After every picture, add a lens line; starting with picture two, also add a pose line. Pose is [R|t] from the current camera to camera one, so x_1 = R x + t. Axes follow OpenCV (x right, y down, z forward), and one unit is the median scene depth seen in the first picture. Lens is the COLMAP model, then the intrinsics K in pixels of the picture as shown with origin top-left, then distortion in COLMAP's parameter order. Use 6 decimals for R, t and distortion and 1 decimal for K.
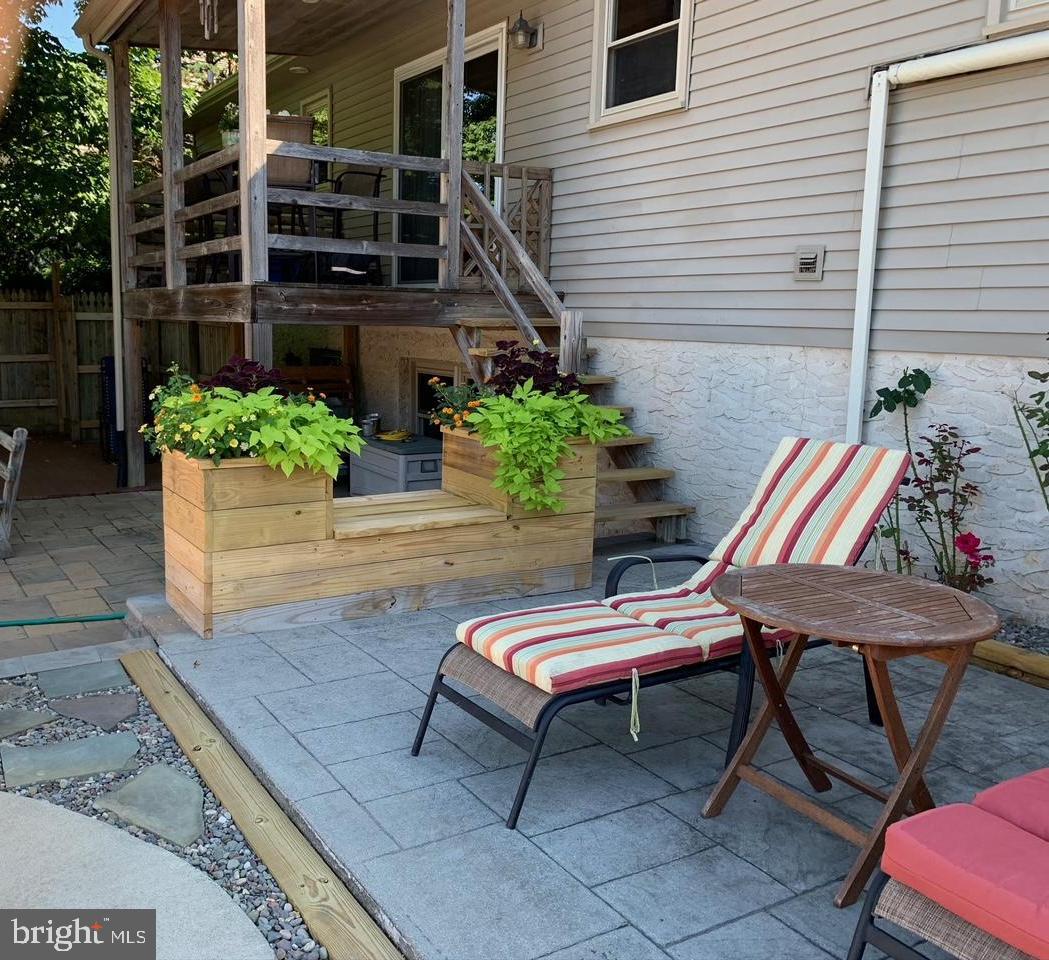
lens RADIAL K [[988.0, 0, 378.3], [0, 988.0, 479.4], [0, 0, 1]] dist [0.071019, -0.158215]
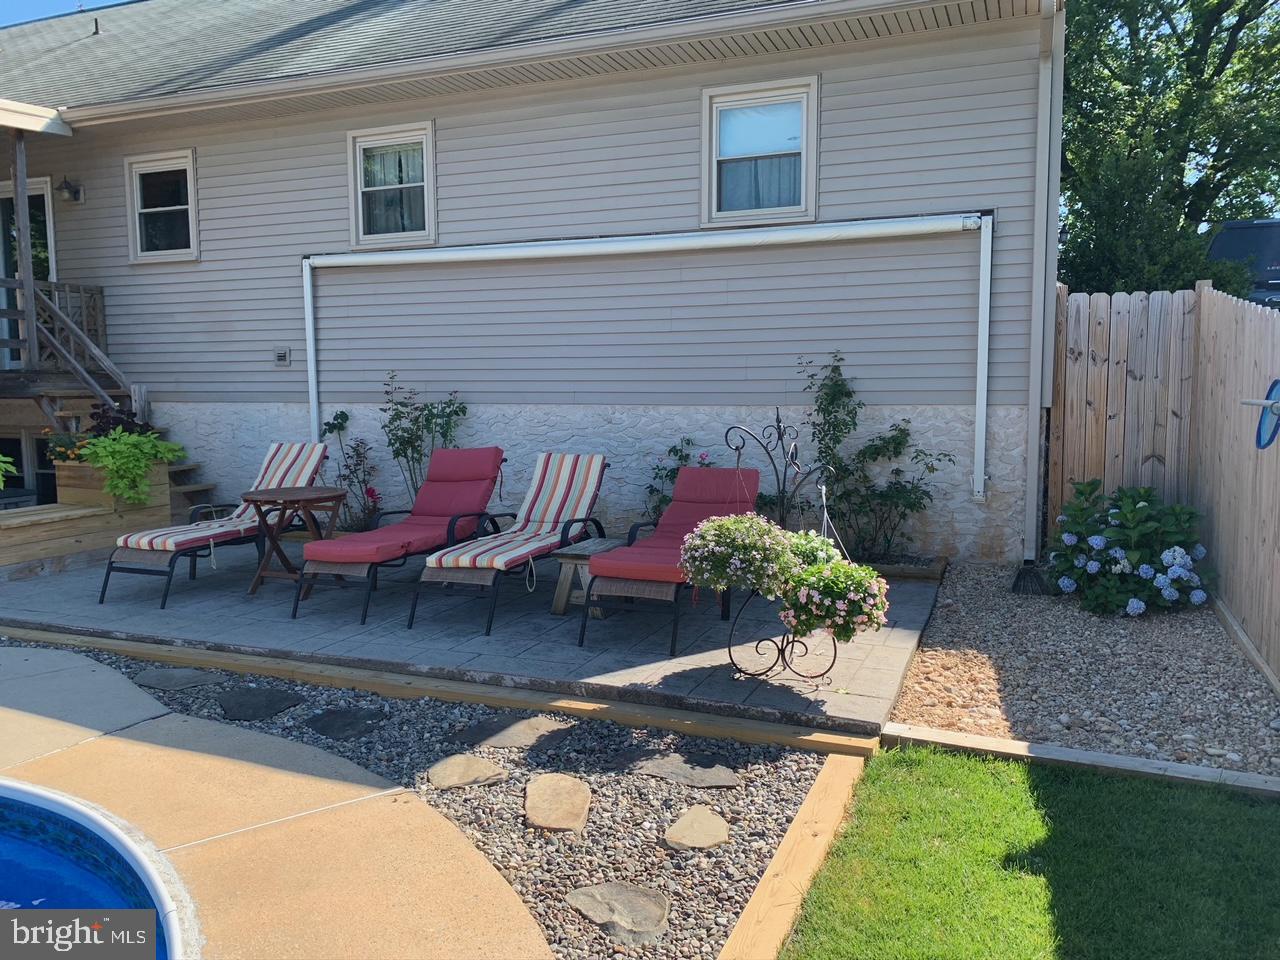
lens RADIAL K [[992.0, 0, 637.8], [0, 992.0, 464.0], [0, 0, 1]] dist [0.026517, 0.006189]
pose [[0.761020, -0.072621, 0.644651, -0.262089], [0.126309, 0.991284, -0.037439, 0.129565], [-0.636313, 0.109917, 0.763560, -0.791421]]
